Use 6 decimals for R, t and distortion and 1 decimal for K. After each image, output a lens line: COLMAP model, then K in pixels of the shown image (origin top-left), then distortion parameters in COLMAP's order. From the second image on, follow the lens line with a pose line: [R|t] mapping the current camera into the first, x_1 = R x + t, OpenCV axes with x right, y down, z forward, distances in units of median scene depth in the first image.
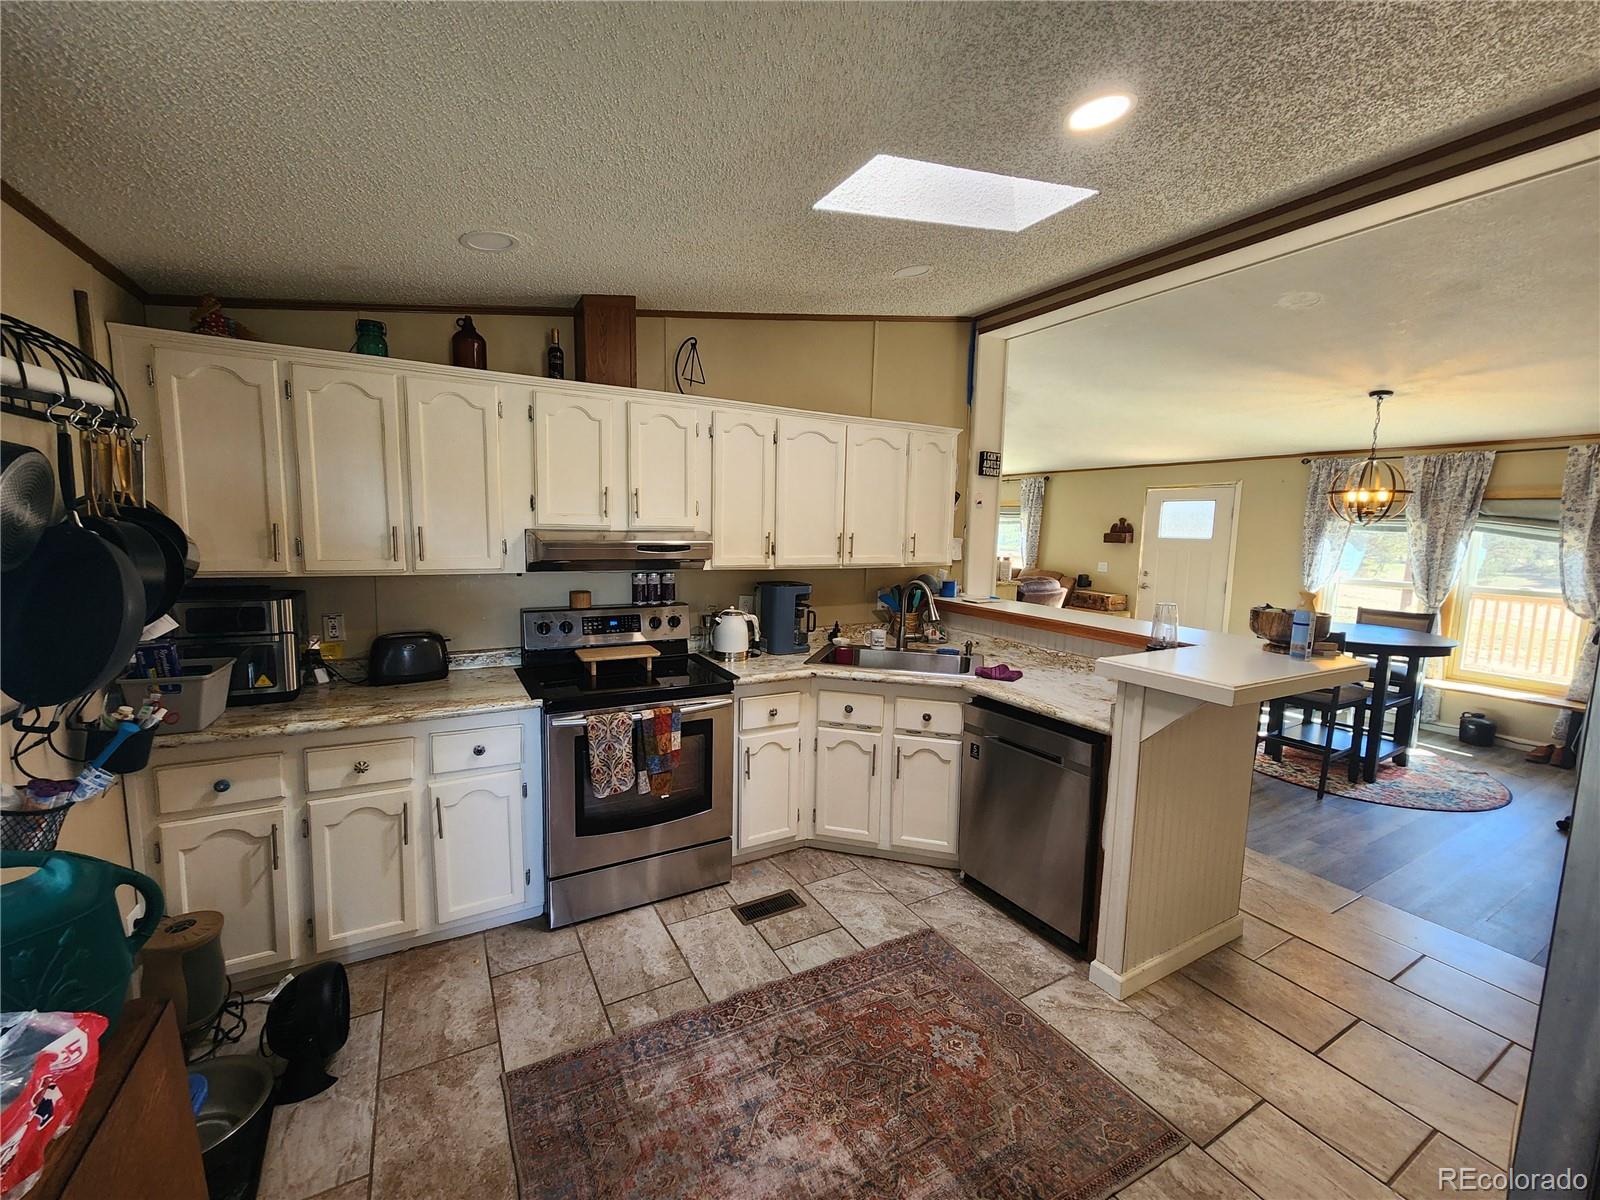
lens RADIAL K [[654.2, 0, 800.5], [0, 654.2, 601.2], [0, 0, 1]] dist [0.004900, 0.000167]
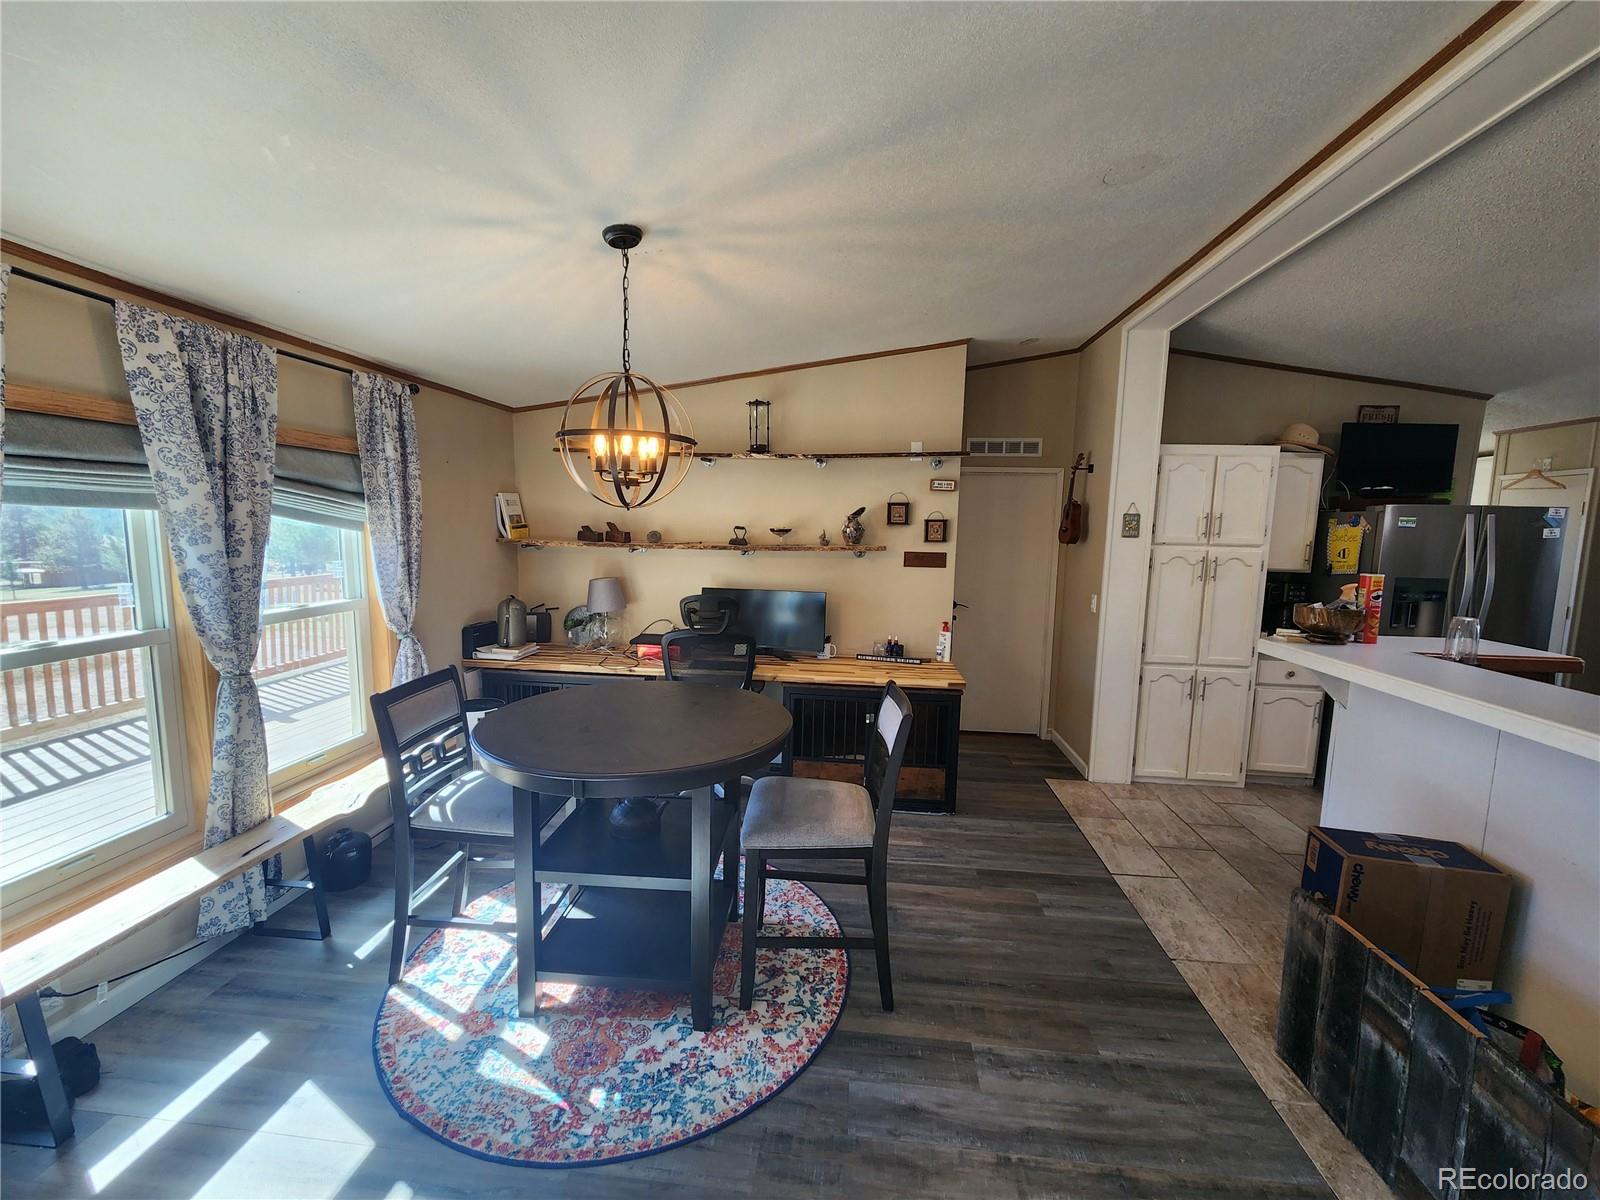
lens RADIAL K [[654.2, 0, 796.9], [0, 654.2, 597.0], [0, 0, 1]] dist [0.004900, 0.000167]
pose [[-0.813590, -0.105869, 0.571720, 0.418953], [0.022253, 0.976893, 0.212565, -0.143035], [-0.581014, 0.185664, -0.792434, 1.220104]]
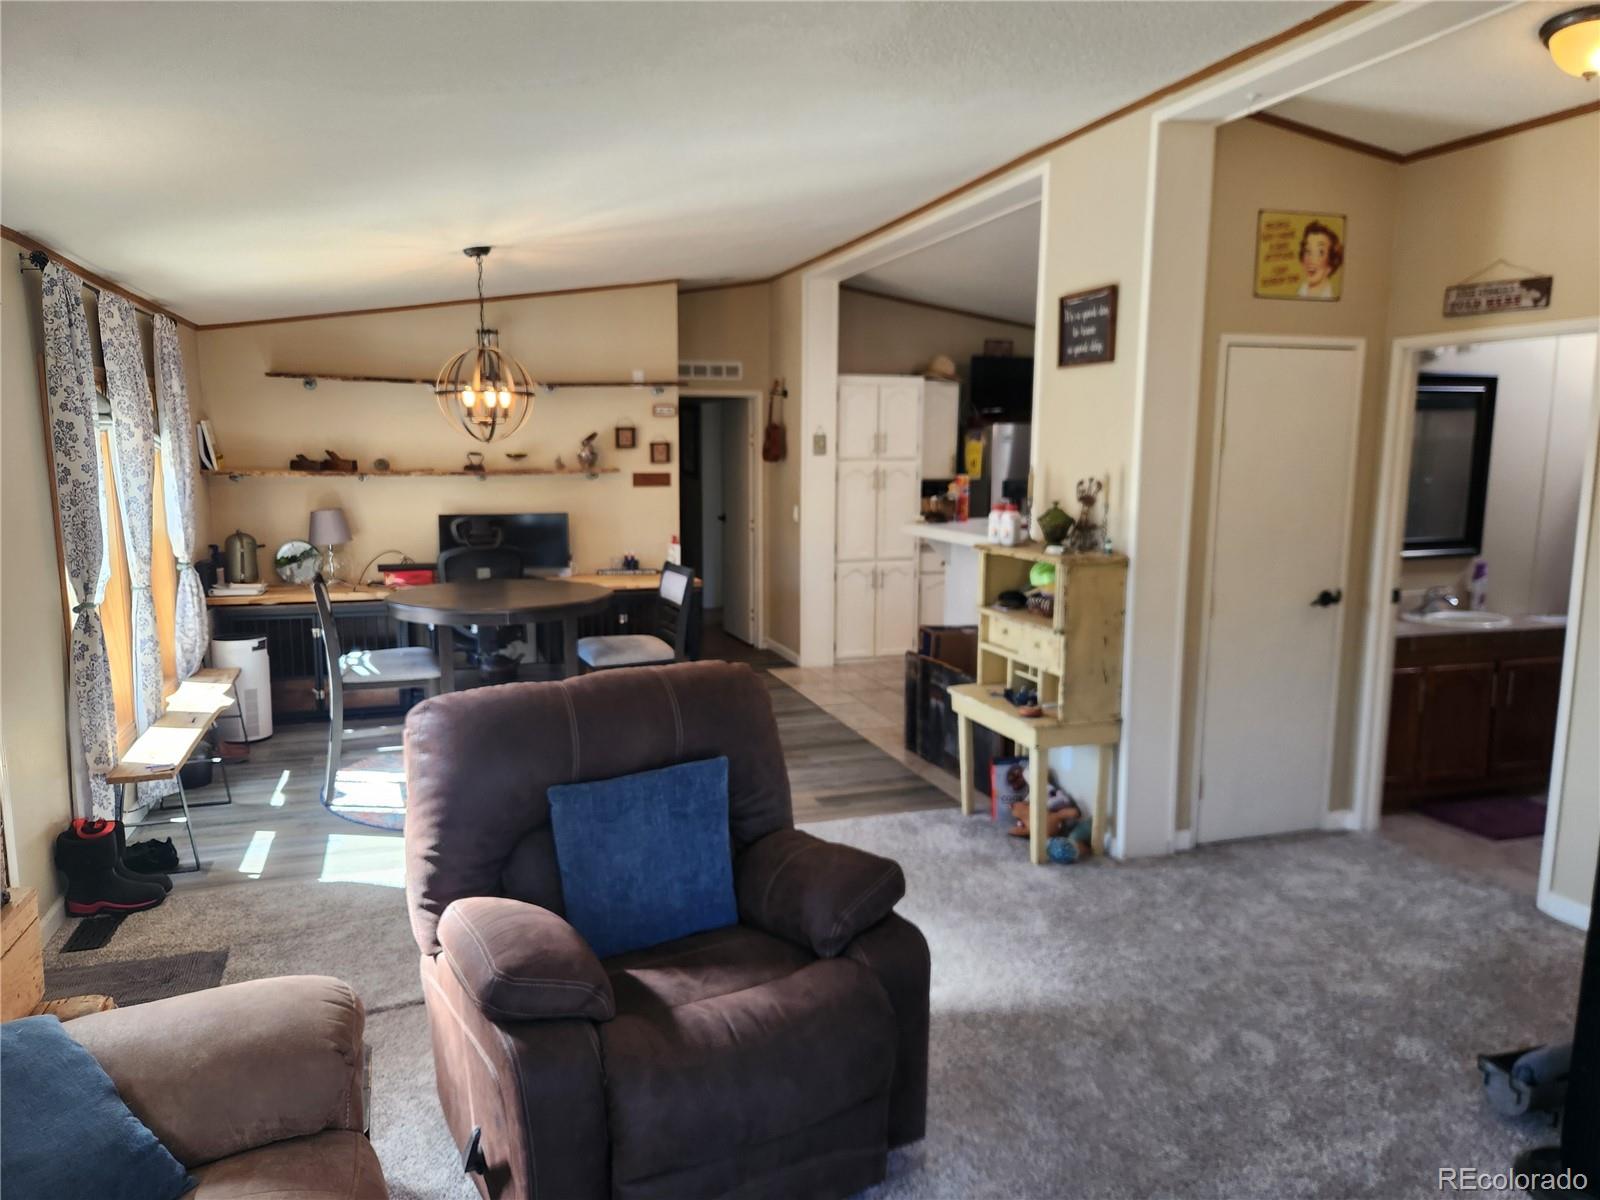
lens RADIAL K [[1084.6, 0, 796.6], [0, 1084.6, 597.7], [0, 0, 1]] dist [0.058778, -0.001560]
pose [[-0.981974, -0.053011, 0.181431, 0.283205], [-0.005873, 0.967961, 0.251032, -0.232997], [-0.188926, 0.245442, -0.950824, 1.919151]]
